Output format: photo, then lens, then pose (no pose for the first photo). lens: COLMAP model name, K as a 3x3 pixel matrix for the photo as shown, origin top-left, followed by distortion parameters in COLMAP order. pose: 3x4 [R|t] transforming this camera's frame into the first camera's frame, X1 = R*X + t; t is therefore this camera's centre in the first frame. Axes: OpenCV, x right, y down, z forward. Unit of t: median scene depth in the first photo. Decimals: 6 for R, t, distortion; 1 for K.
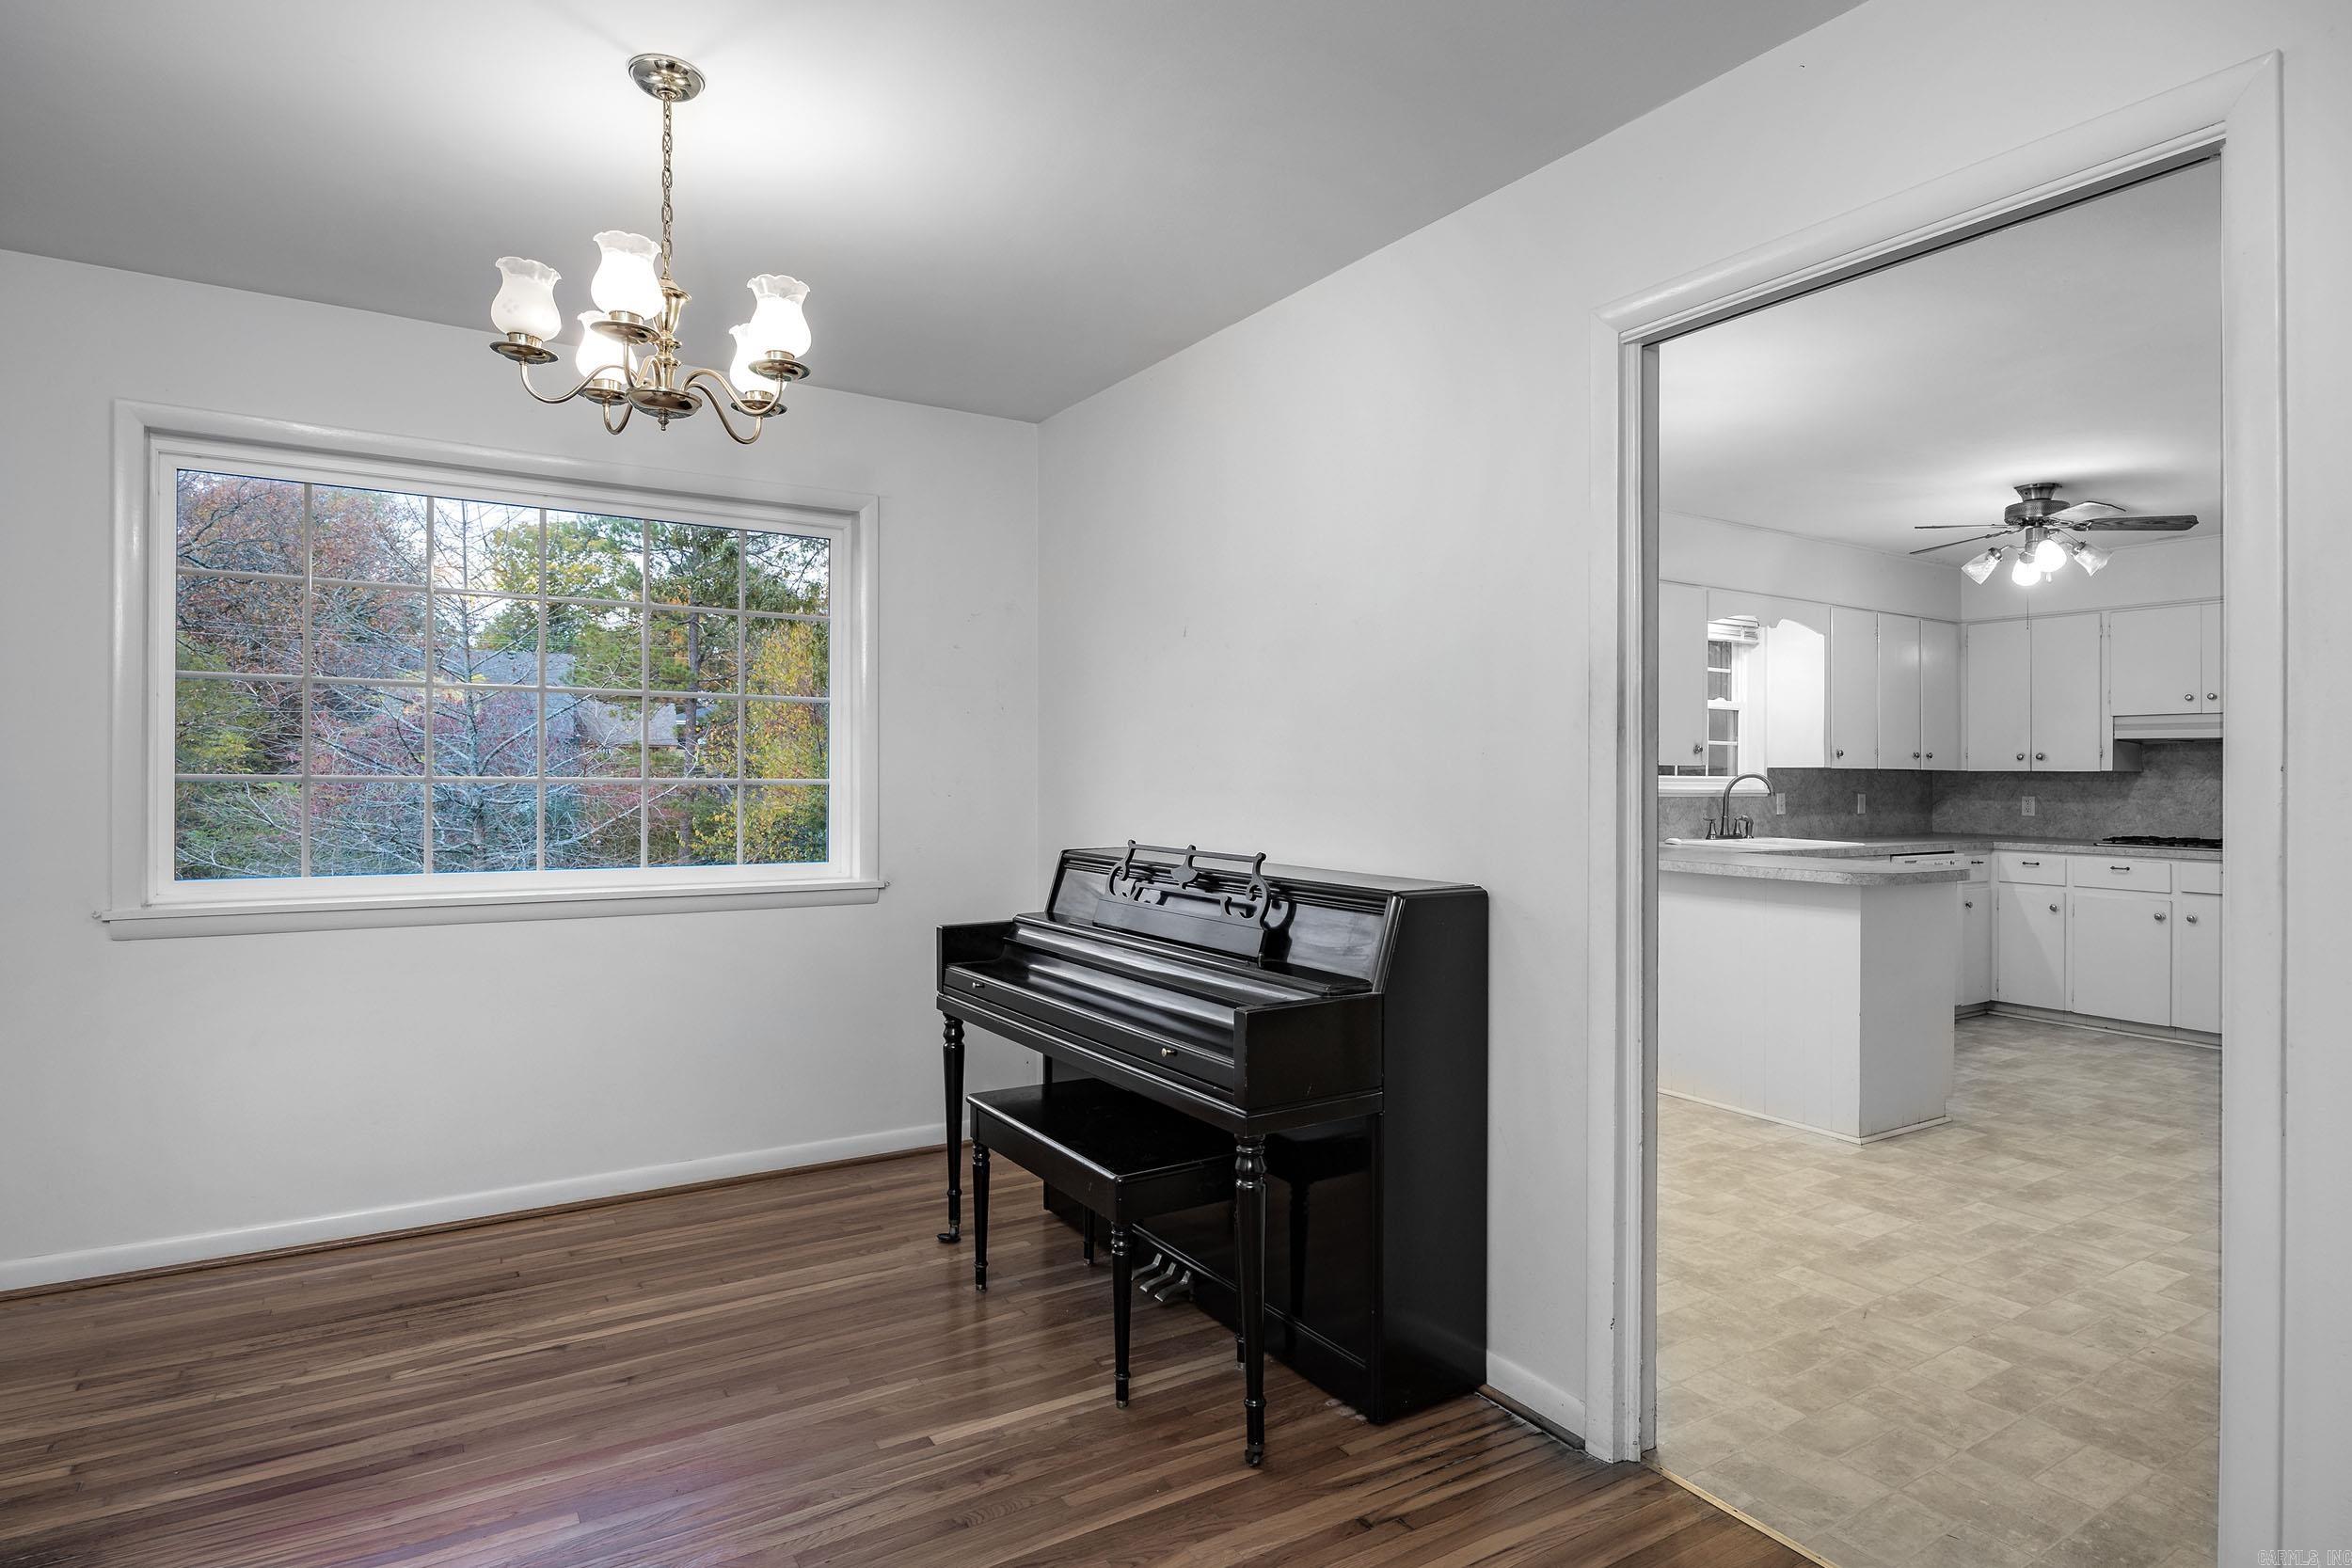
lens RADIAL K [[1276.5, 0, 1170.3], [0, 1276.5, 748.6], [0, 0, 1]] dist [0.014242, -0.000915]
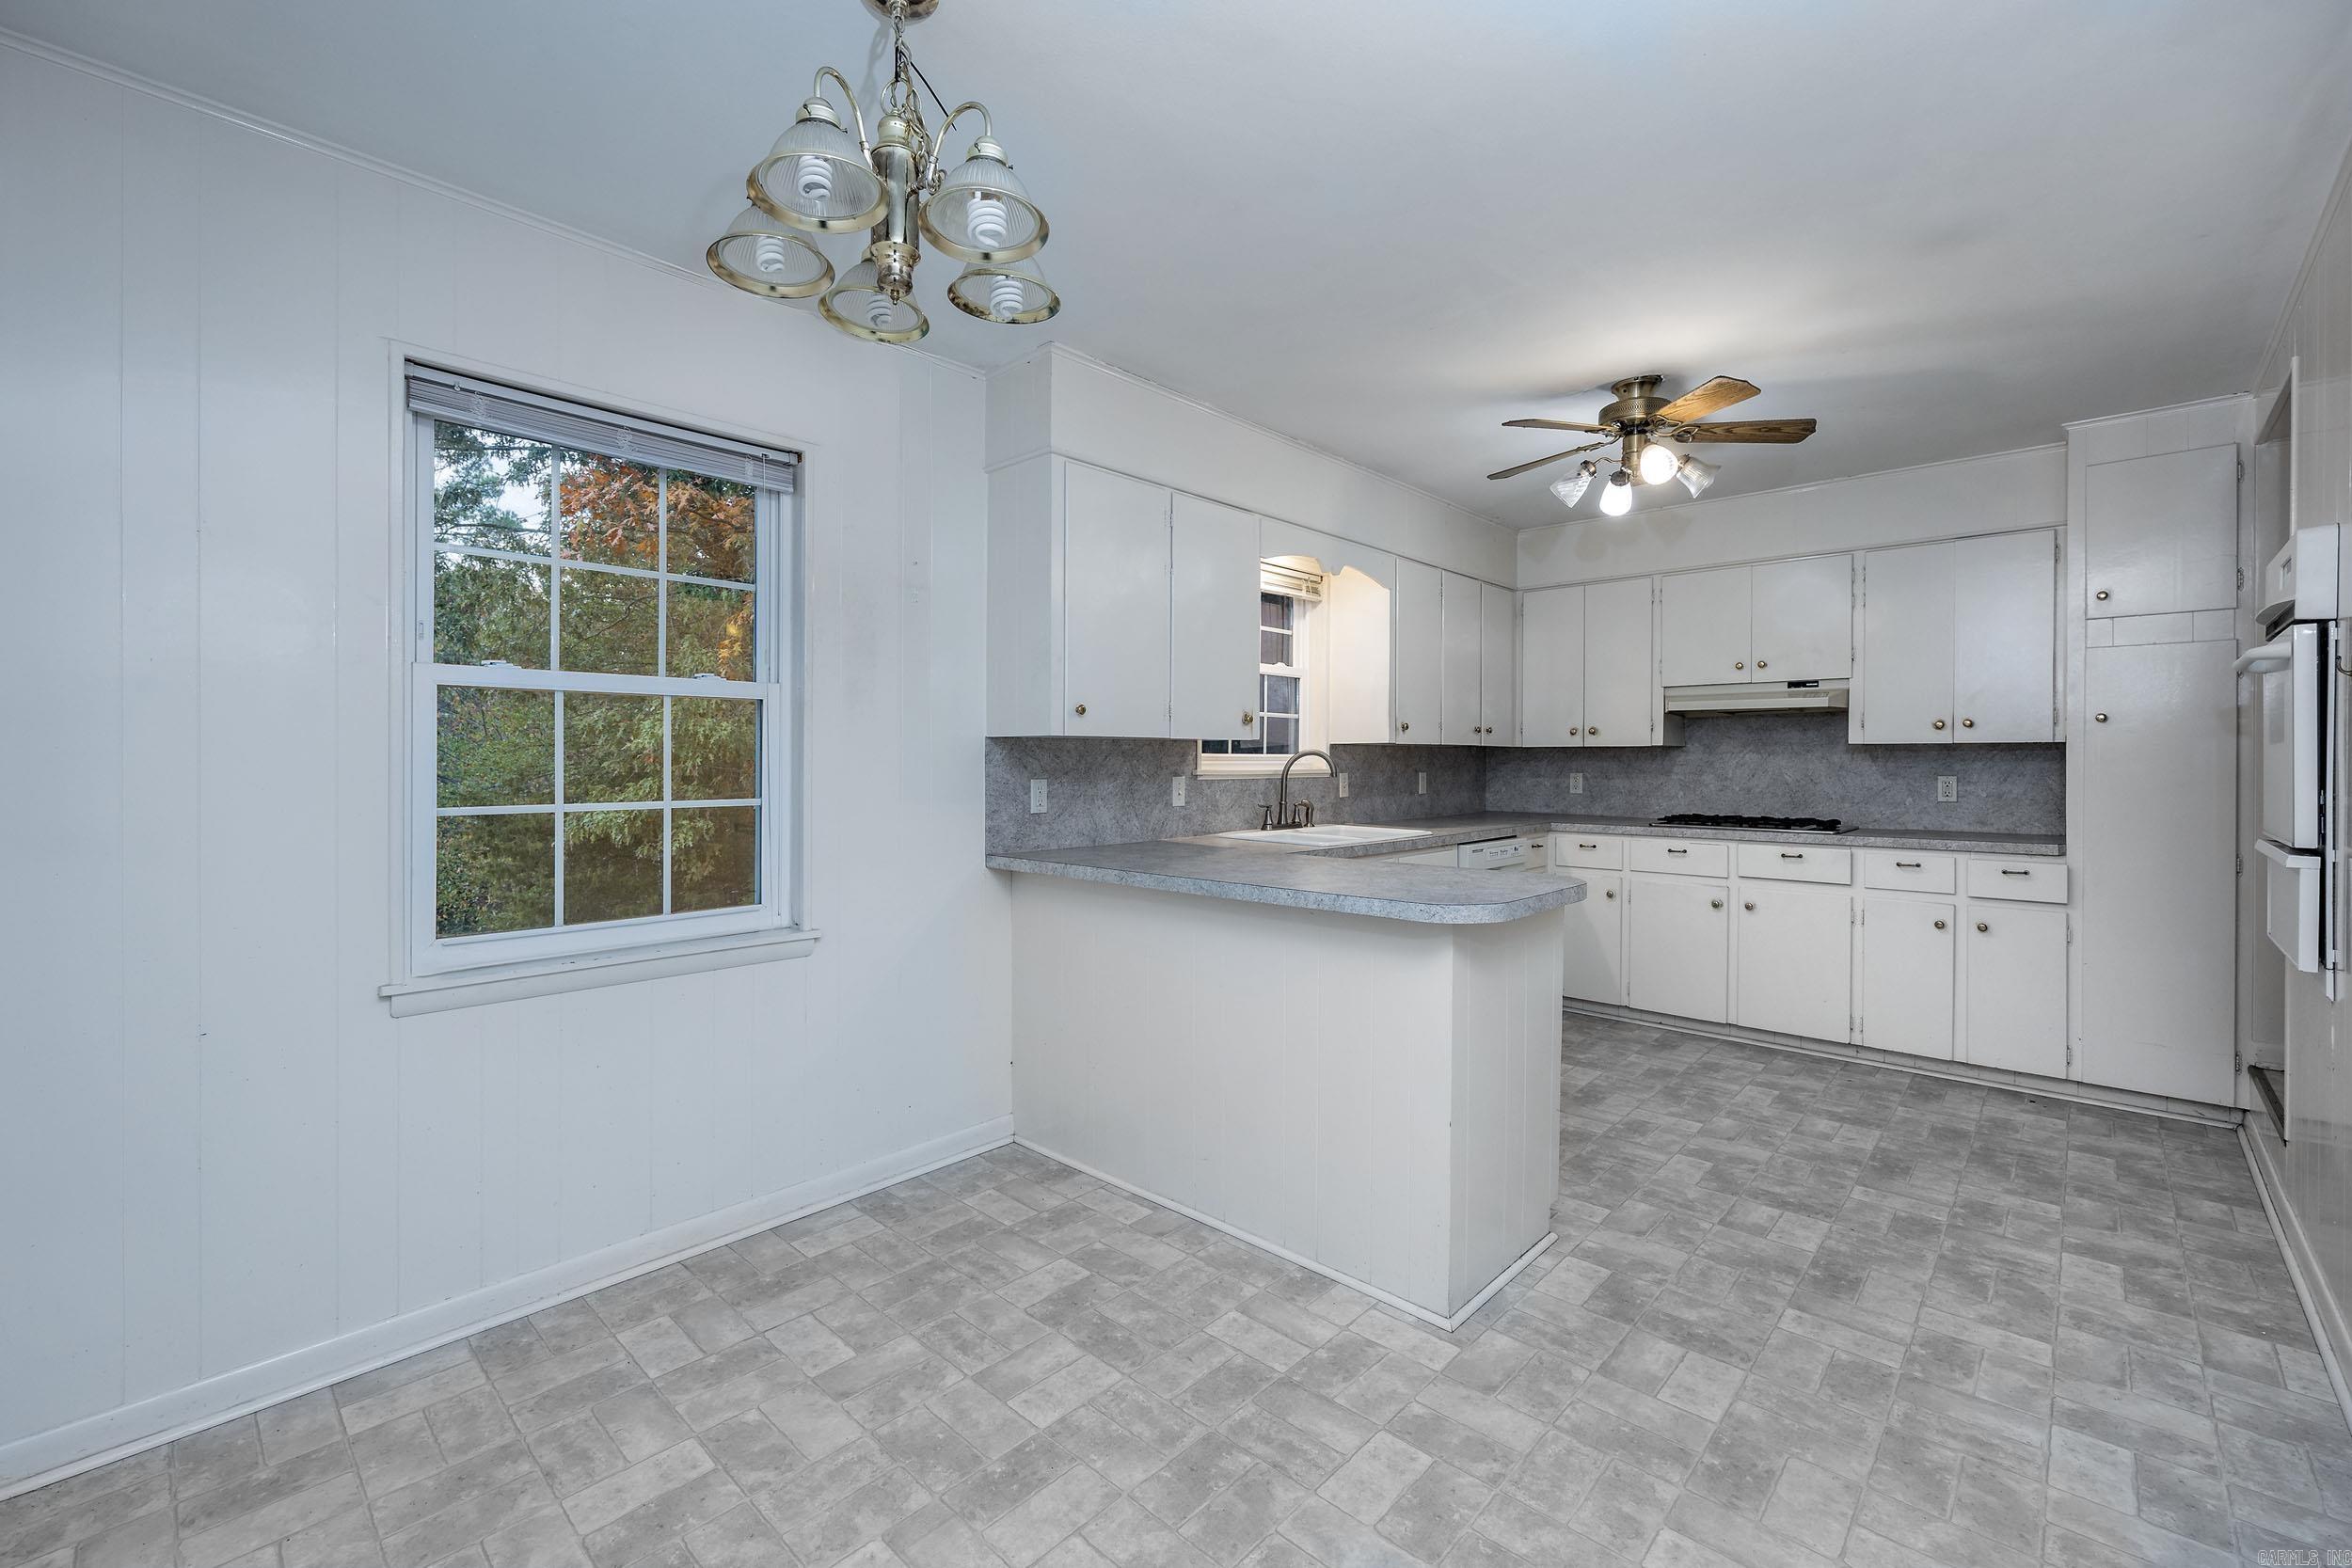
lens RADIAL K [[1026.5, 0, 1201.5], [0, 1026.5, 771.0], [0, 0, 1]] dist [-0.000383, -0.000312]
pose [[0.954204, -0.010803, 0.298963, 0.187608], [0.000952, 0.999452, 0.033075, 0.011010], [-0.299157, -0.031276, 0.953691, 0.387668]]
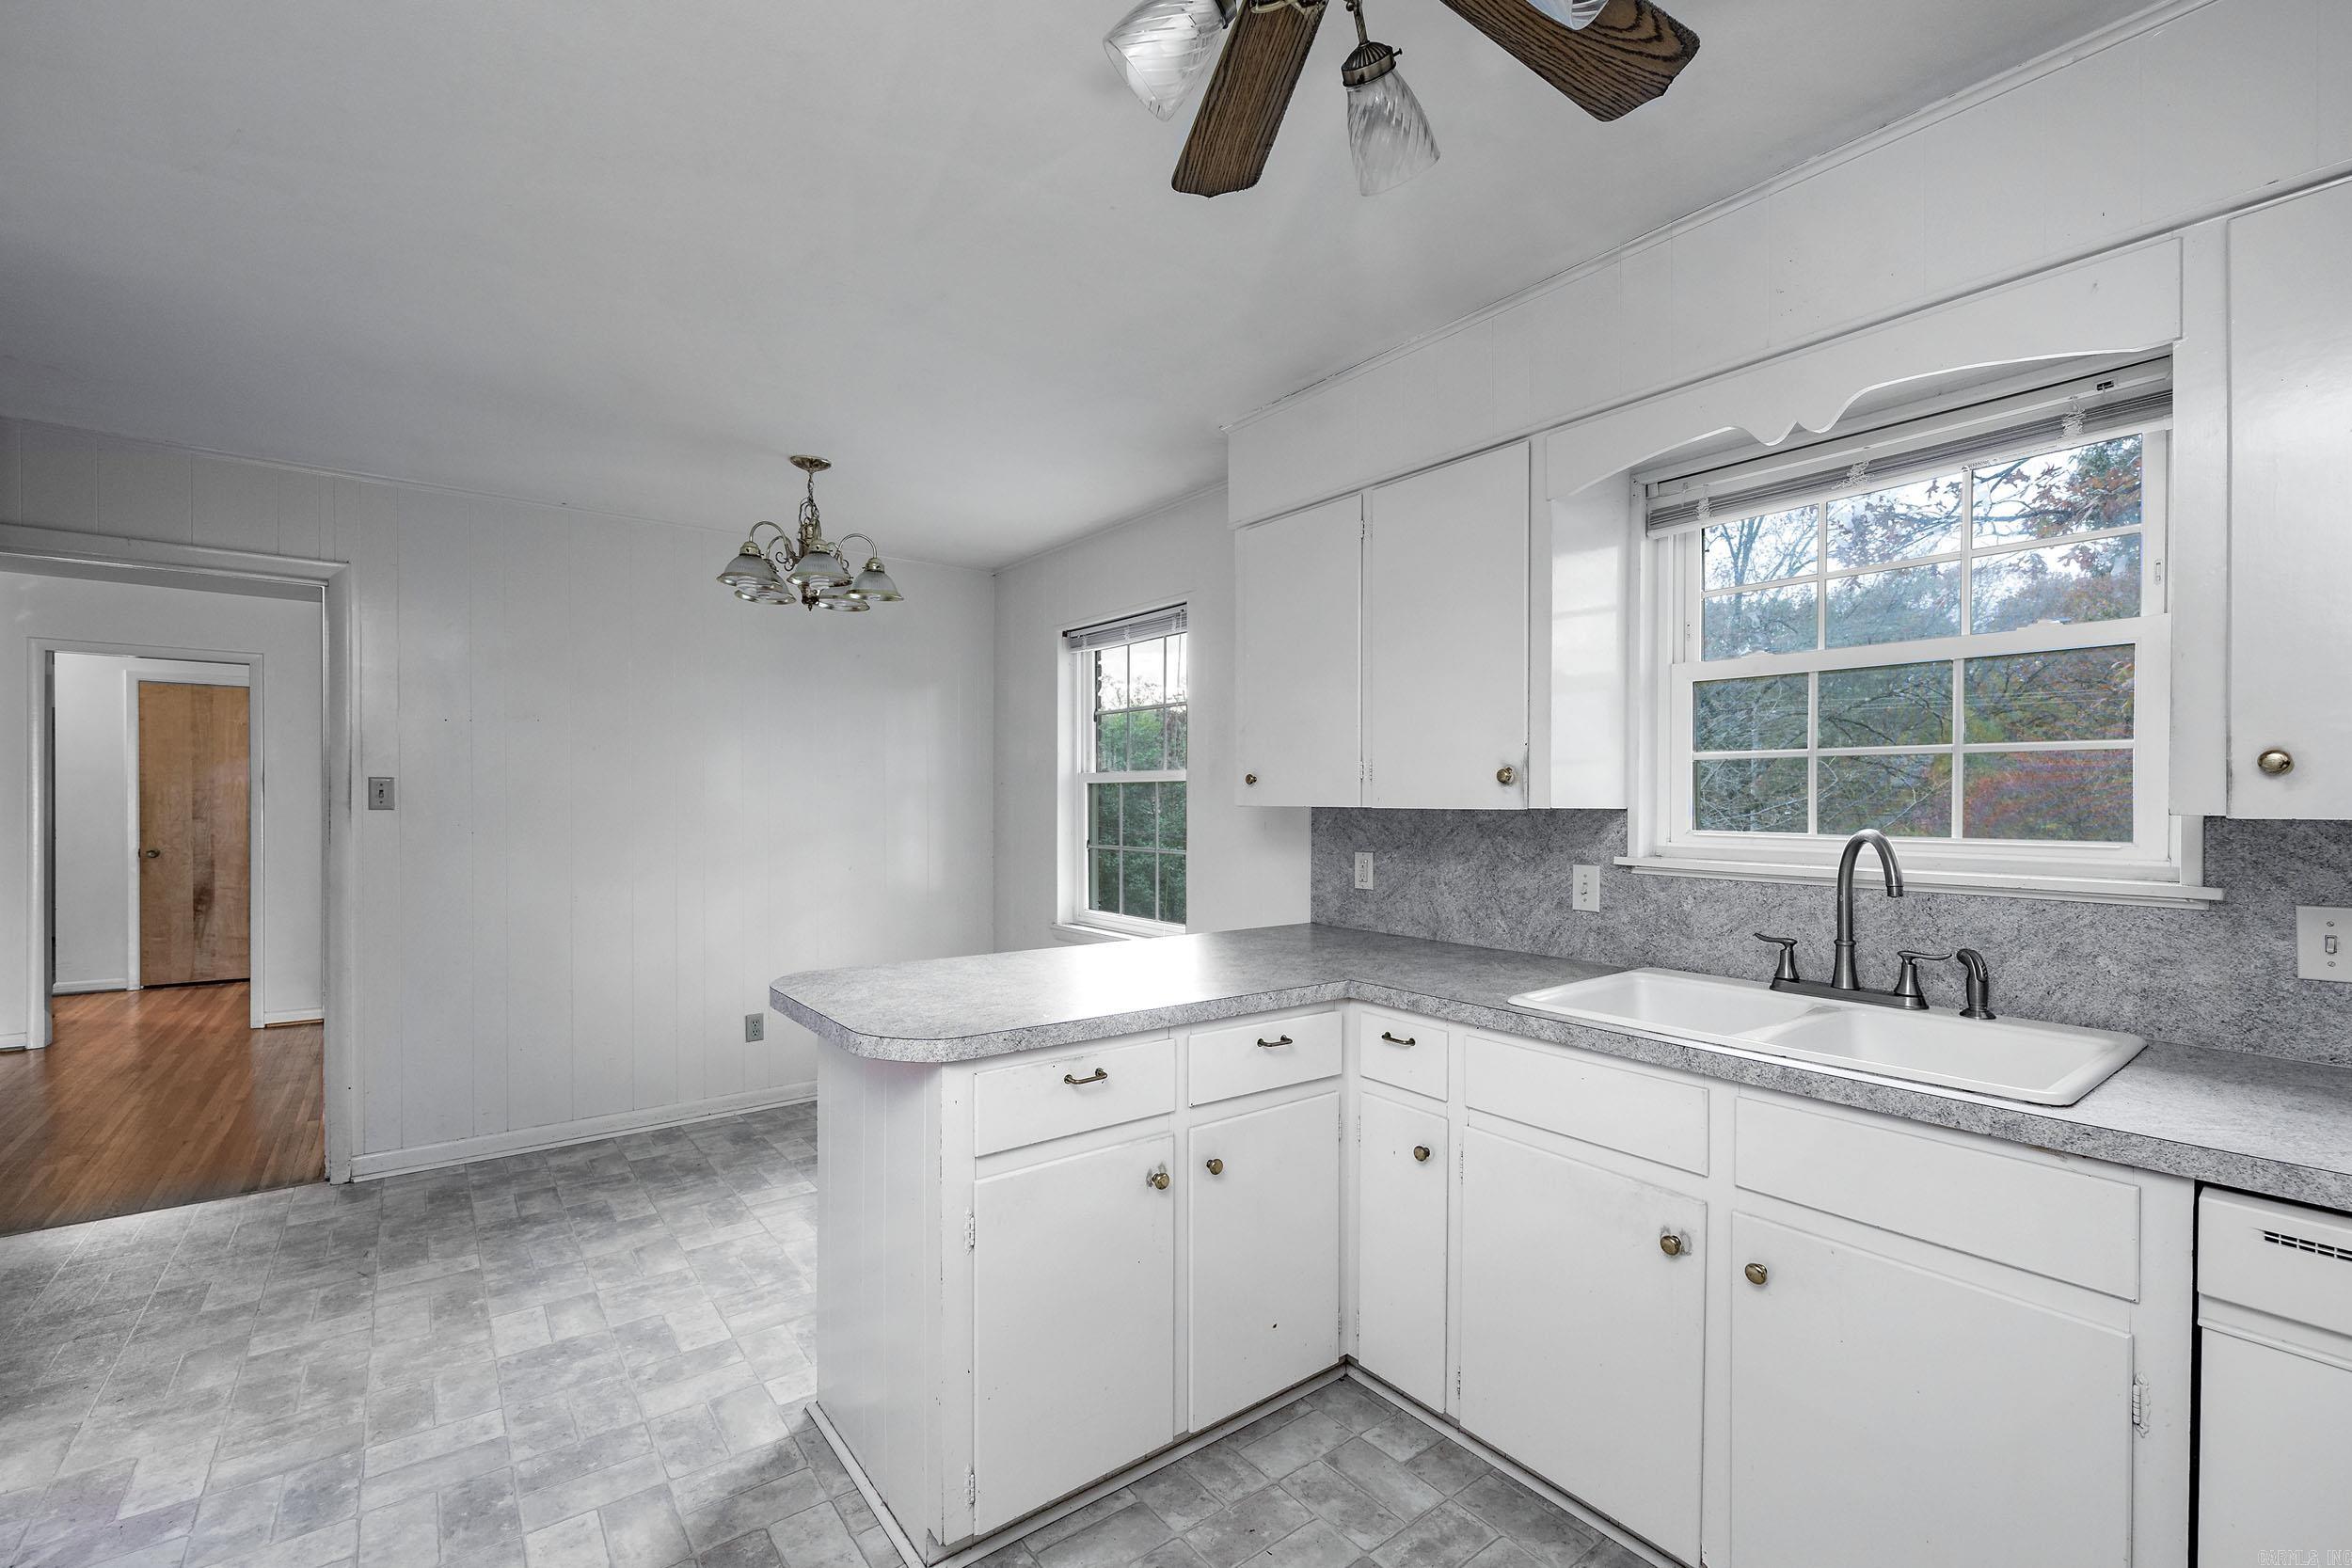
lens RADIAL K [[876.6, 0, 1091.0], [0, 876.6, 803.4], [0, 0, 1]] dist [0.002391, 0.000342]
pose [[0.113865, -0.005401, -0.993482, 0.686562], [0.017153, 0.999847, -0.003470, 0.008820], [0.993348, -0.016646, 0.113940, 0.761246]]
